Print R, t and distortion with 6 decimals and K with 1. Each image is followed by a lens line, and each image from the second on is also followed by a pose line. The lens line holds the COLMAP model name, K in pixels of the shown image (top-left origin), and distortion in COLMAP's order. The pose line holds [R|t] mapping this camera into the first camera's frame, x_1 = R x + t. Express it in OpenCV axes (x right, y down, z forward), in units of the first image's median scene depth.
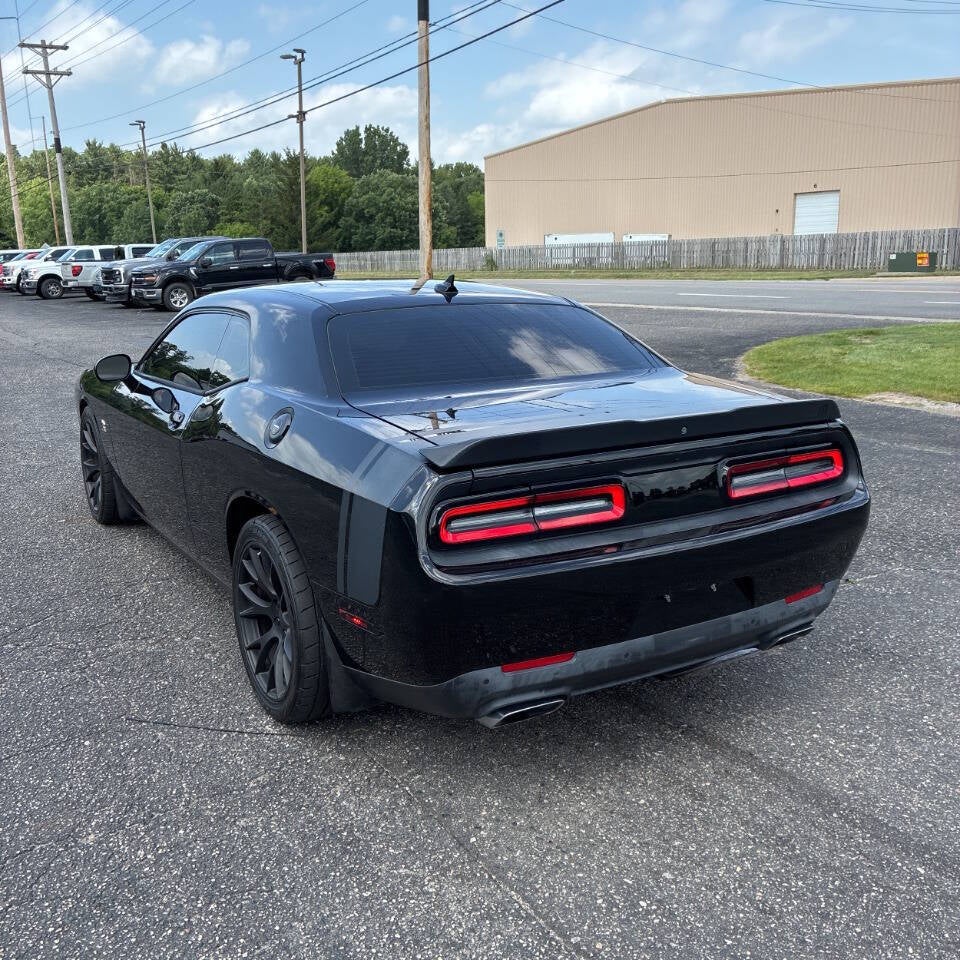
lens RADIAL K [[1000.5, 0, 480.0], [0, 1000.5, 480.0], [0, 0, 1]] dist [0.009366, 0.038006]
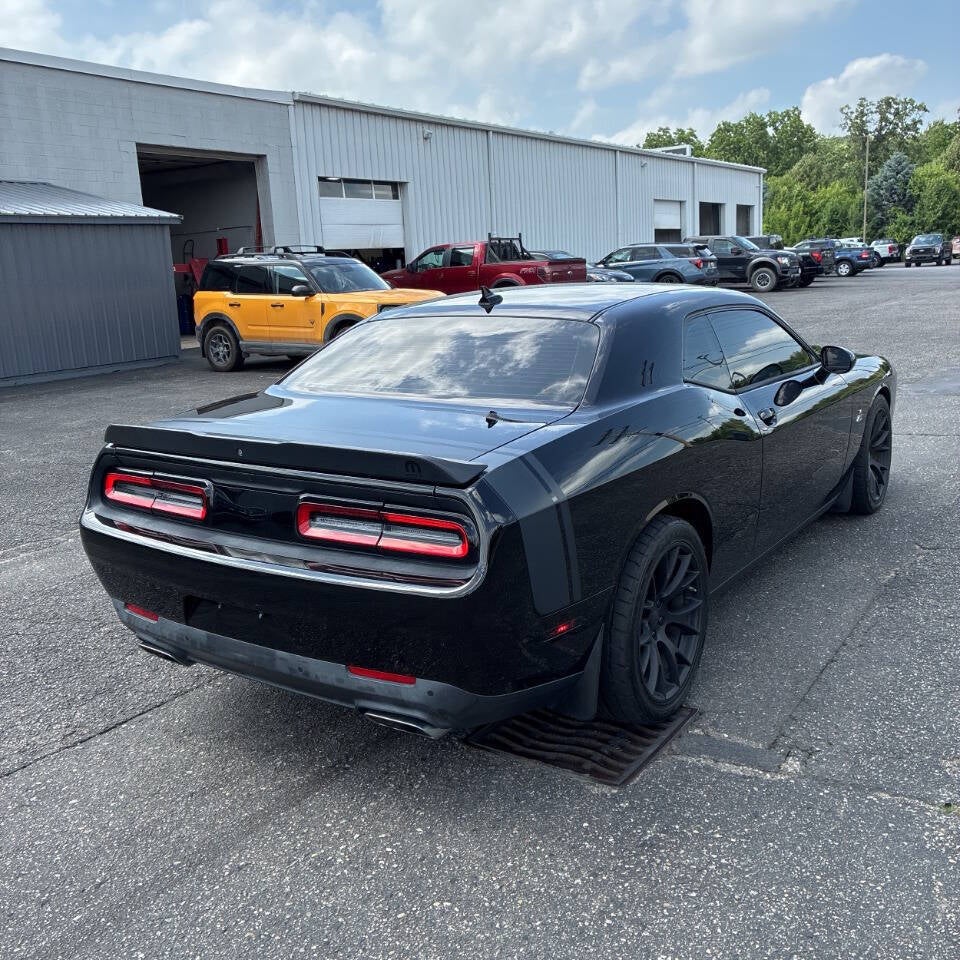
lens RADIAL K [[980.1, 0, 476.6], [0, 980.1, 471.9], [0, 0, 1]] dist [0.016869, 0.042233]
pose [[0.405577, 0.186859, -0.894757, 0.140661], [-0.159655, 0.978316, 0.131940, -0.023298], [0.900010, 0.089341, 0.426616, 0.092534]]
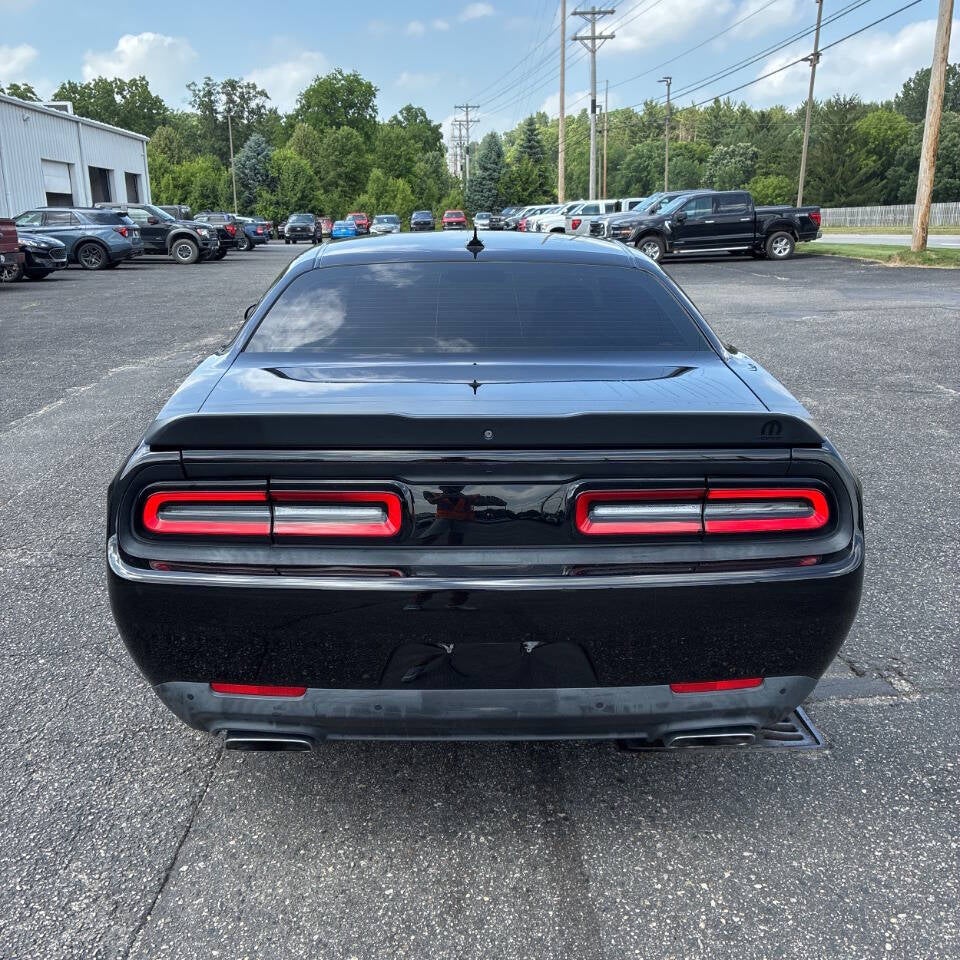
lens RADIAL K [[980.1, 0, 476.6], [0, 980.1, 471.9], [0, 0, 1]] dist [0.016869, 0.042233]
pose [[0.860041, 0.133800, -0.492369, 0.066314], [-0.114056, 0.991000, 0.070076, -0.008514], [0.497314, -0.004110, 0.867561, 0.042214]]
